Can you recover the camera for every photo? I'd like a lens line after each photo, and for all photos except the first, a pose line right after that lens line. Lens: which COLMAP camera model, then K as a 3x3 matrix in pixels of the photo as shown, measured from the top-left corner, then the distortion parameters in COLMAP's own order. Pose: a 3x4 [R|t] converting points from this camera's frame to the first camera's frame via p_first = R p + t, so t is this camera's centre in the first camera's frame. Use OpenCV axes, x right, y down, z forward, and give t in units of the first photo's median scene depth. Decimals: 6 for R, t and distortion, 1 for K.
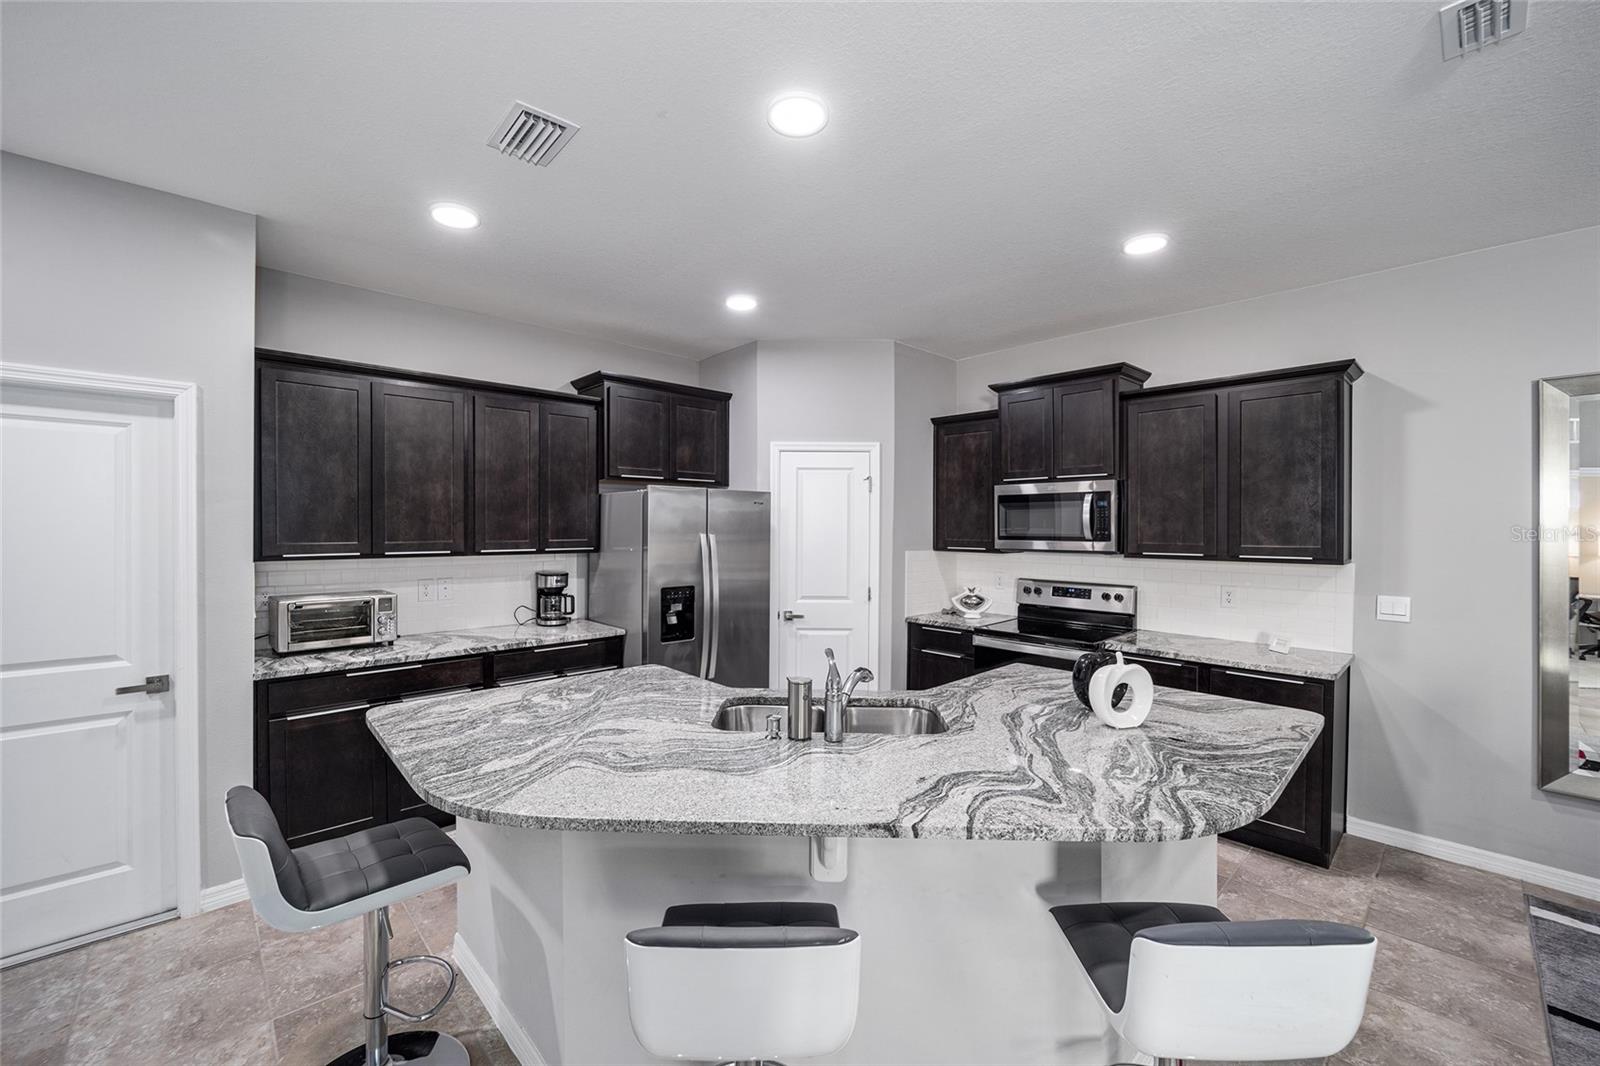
lens RADIAL K [[645.2, 0, 793.0], [0, 645.2, 527.2], [0, 0, 1]] dist [-0.014098, 0.000985]
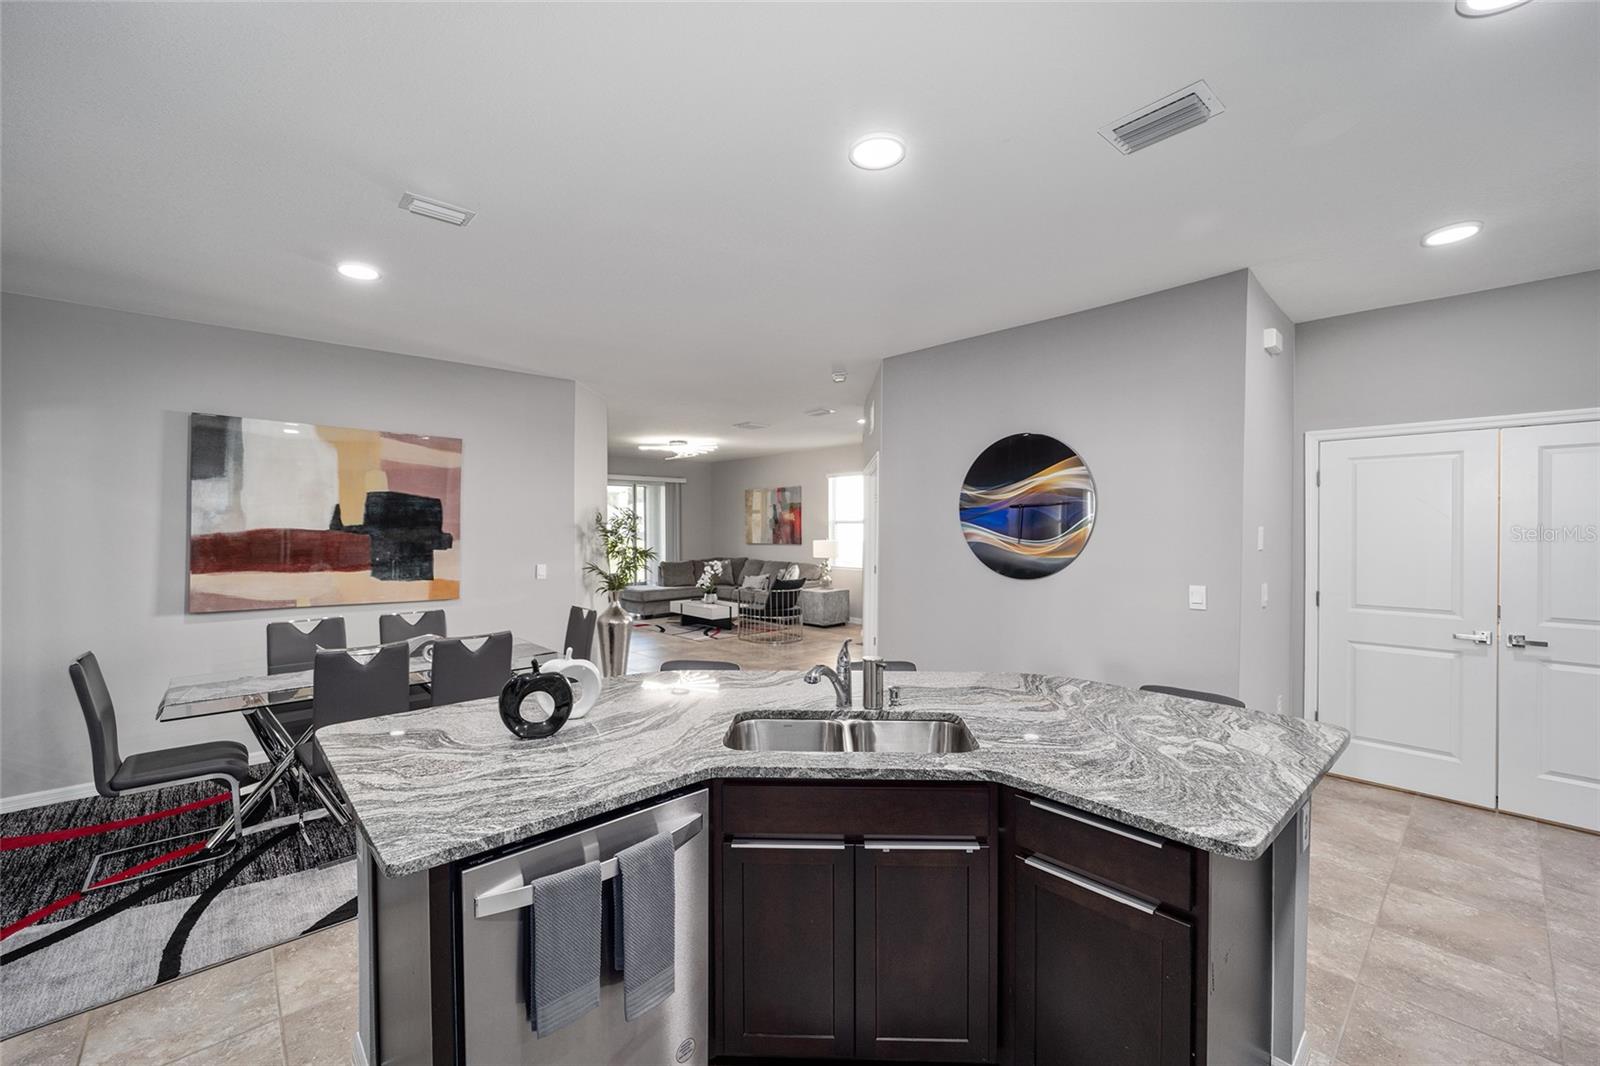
lens RADIAL K [[645.2, 0, 795.2], [0, 645.2, 531.6], [0, 0, 1]] dist [-0.014098, 0.000985]
pose [[-0.999817, -0.003233, 0.018860, 0.077823], [-0.002971, 0.999899, 0.013913, -0.006116], [-0.018903, 0.013854, -0.999725, 1.293315]]
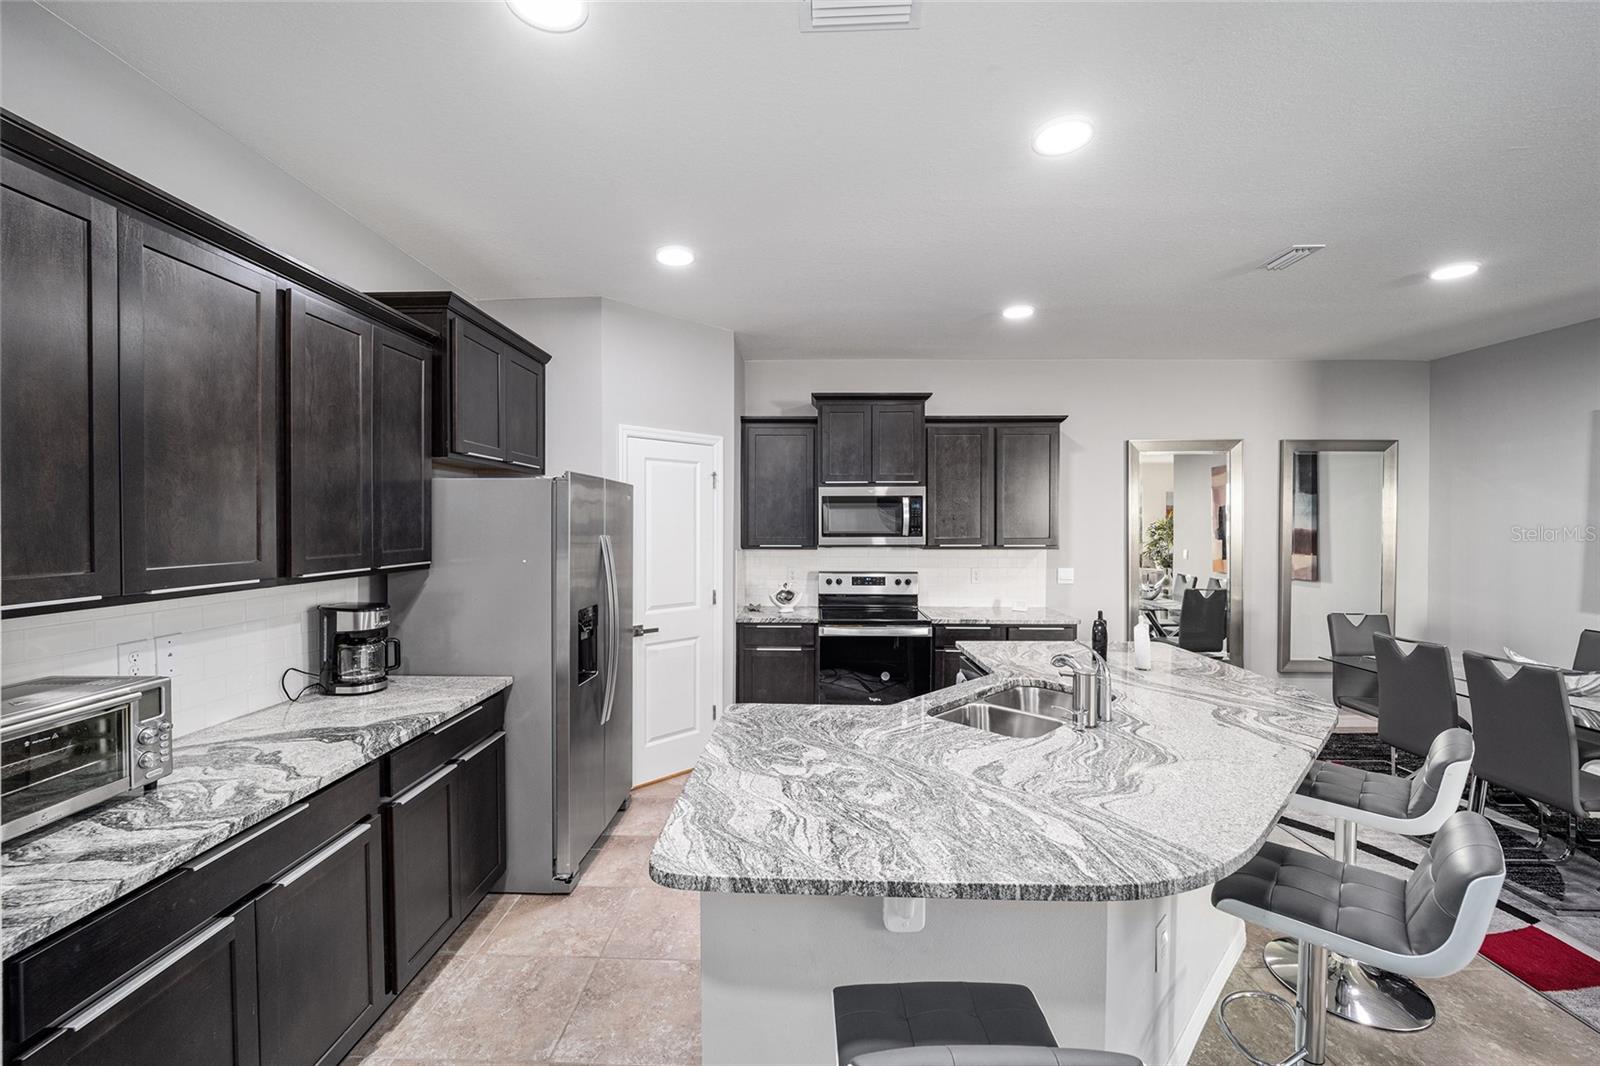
lens RADIAL K [[645.2, 0, 794.7], [0, 645.2, 528.5], [0, 0, 1]] dist [-0.014098, 0.000985]
pose [[0.701210, -0.009646, 0.712890, -0.646252], [0.004043, 0.999946, 0.009553, -0.007541], [-0.712943, -0.003816, 0.701211, 0.354725]]
